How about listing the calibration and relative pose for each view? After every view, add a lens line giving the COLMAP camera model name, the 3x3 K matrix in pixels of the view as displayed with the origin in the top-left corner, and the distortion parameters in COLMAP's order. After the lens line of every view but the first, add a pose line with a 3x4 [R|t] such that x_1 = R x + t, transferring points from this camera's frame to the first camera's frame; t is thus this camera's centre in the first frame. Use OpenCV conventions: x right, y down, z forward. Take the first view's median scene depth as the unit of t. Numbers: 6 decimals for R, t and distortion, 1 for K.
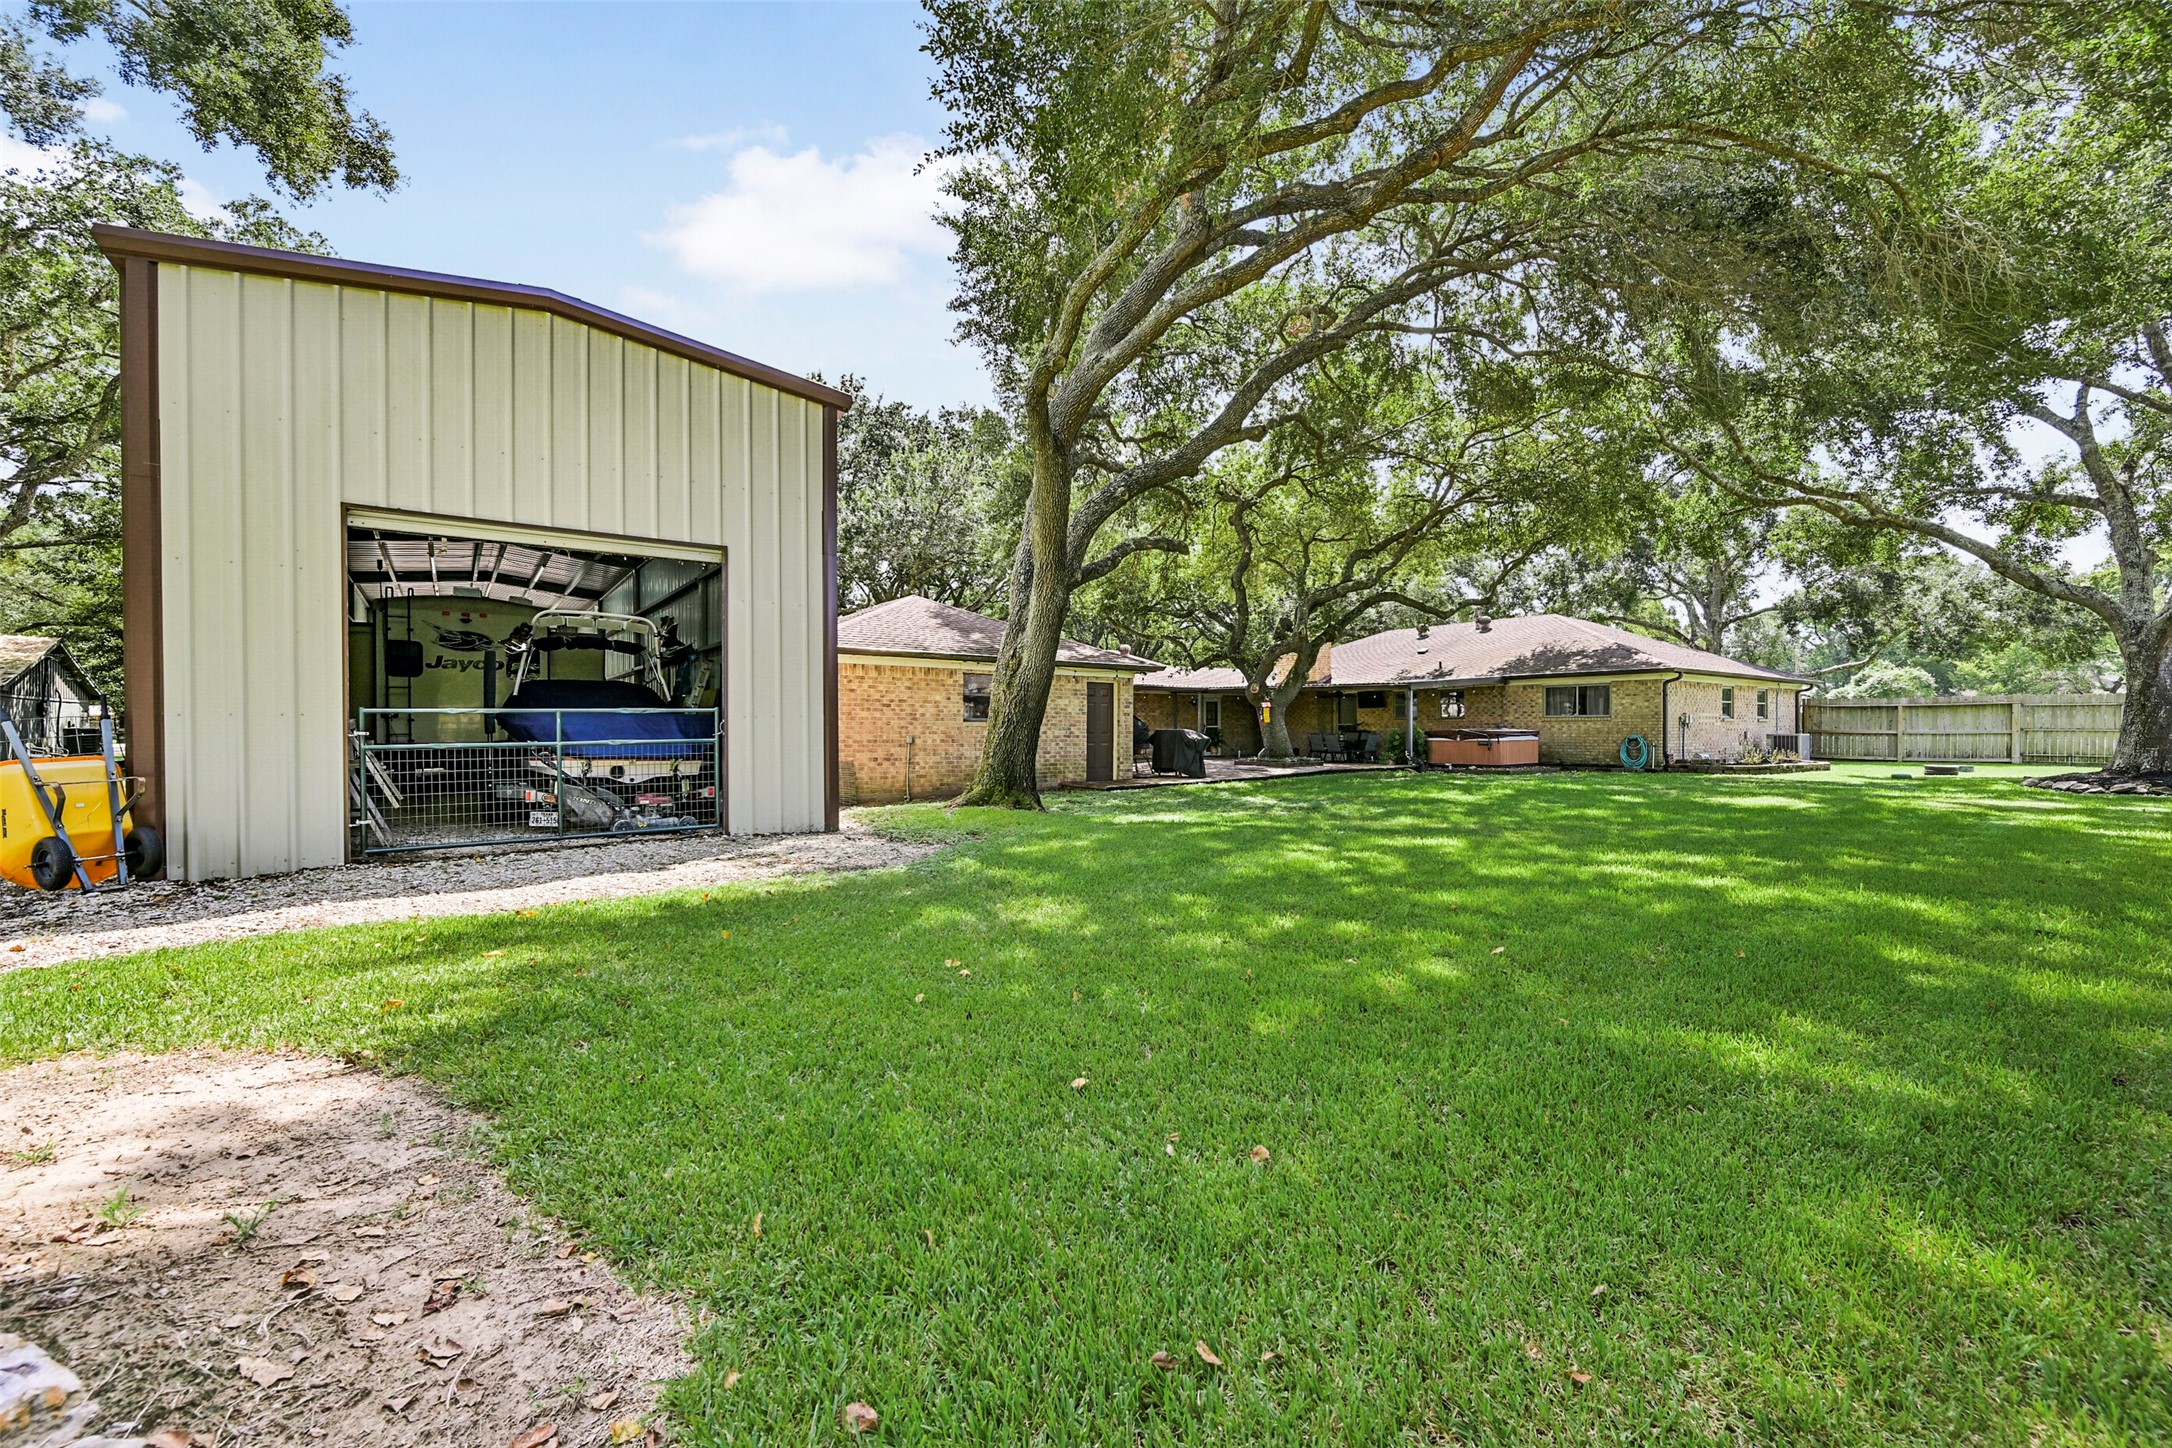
lens RADIAL K [[868.7, 0, 1101.8], [0, 868.7, 728.8], [0, 0, 1]] dist [0.000617, -0.000076]
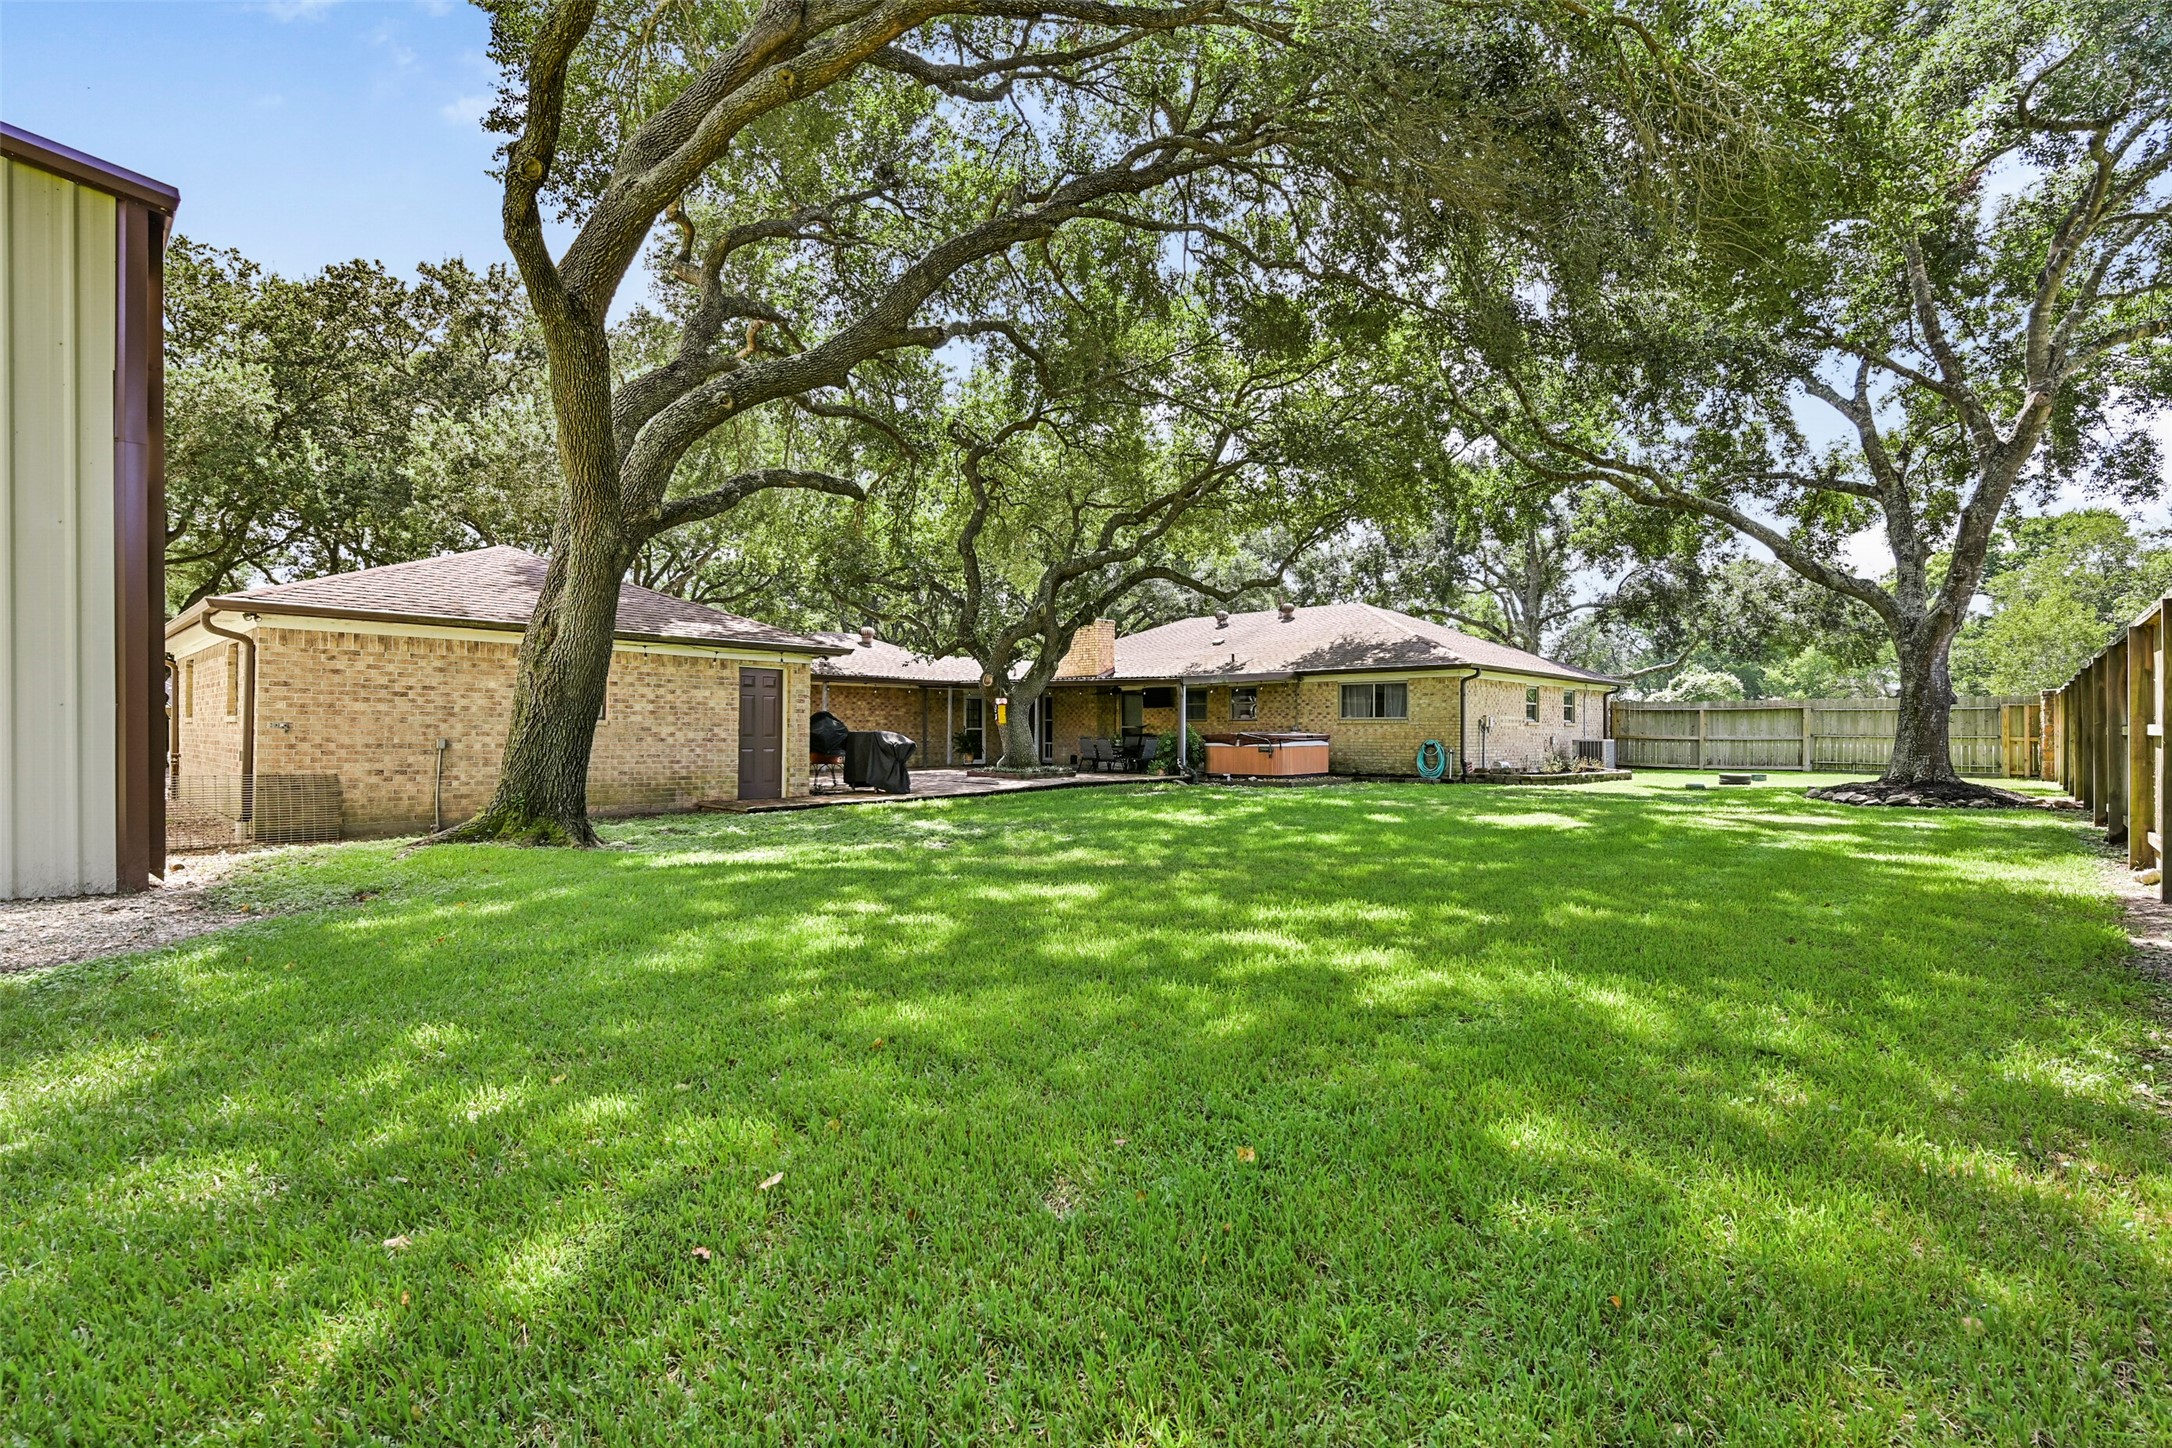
lens RADIAL K [[1001.1, 0, 1087.0], [0, 1001.1, 728.5], [0, 0, 1]] dist [-0.000239, 0.000081]
pose [[0.983690, 0.004674, 0.179813, 0.105386], [-0.003957, 0.999983, -0.004346, 0.001156], [-0.179830, 0.003564, 0.983691, 0.084329]]
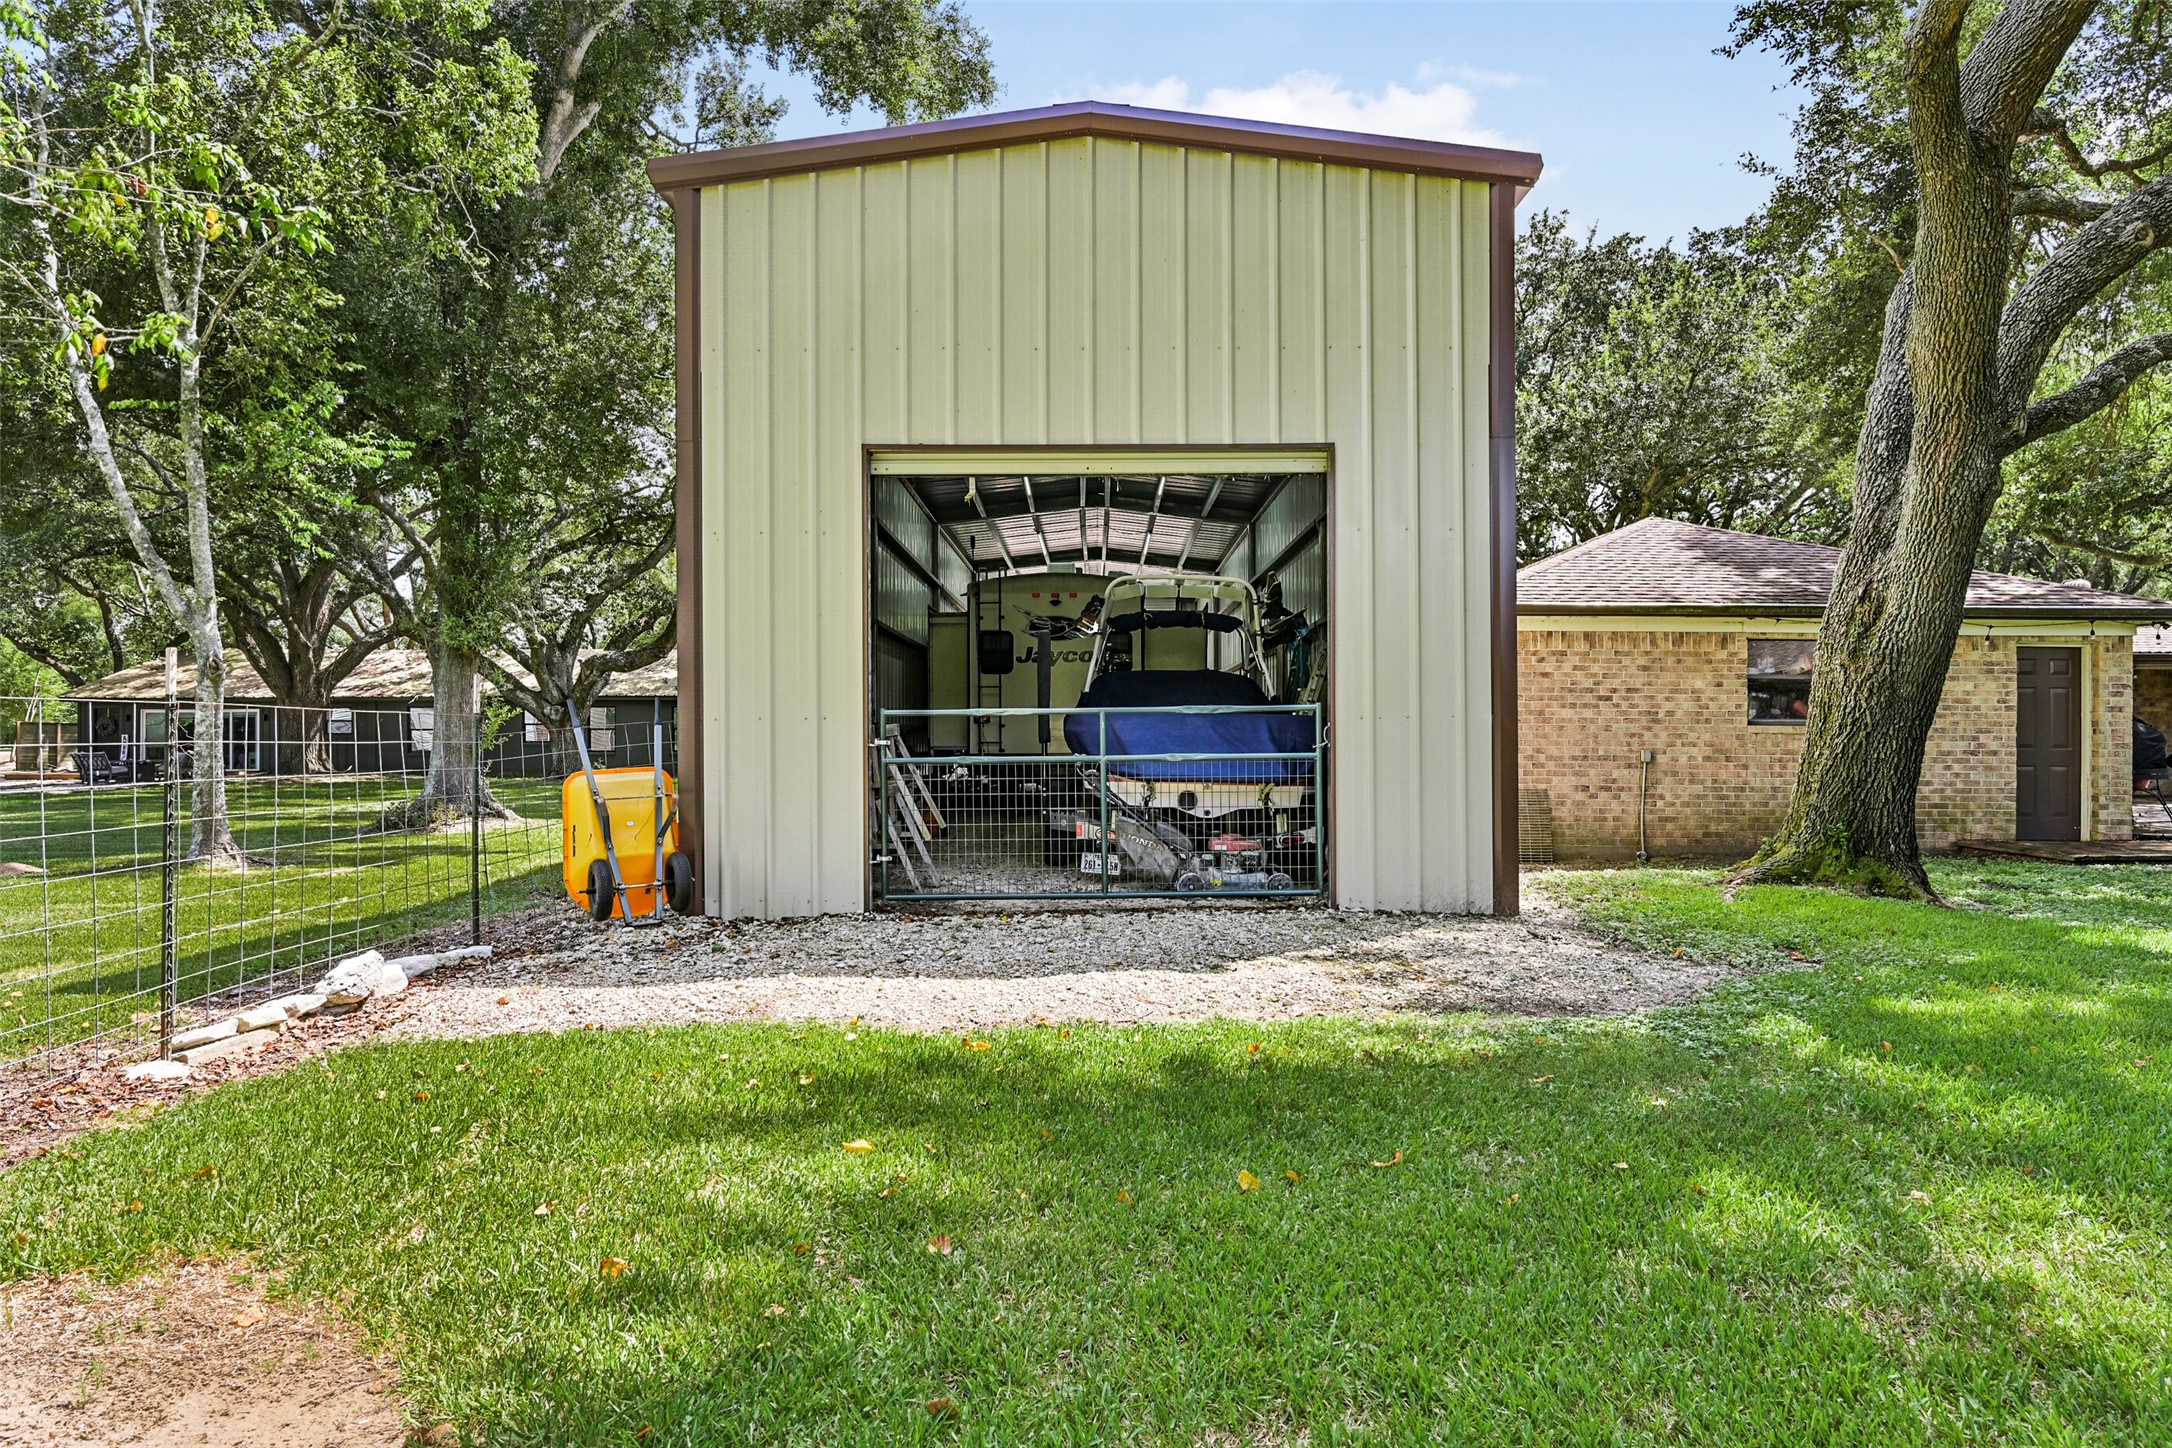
lens RADIAL K [[1195.3, 0, 1086.0], [0, 1195.3, 724.0], [0, 0, 1]] dist [-0.004079, 0.000455]
pose [[0.795315, -0.004142, -0.606183, -0.023794], [-0.002121, 0.999952, -0.009615, -0.000471], [0.606193, 0.008933, 0.795267, 0.092954]]
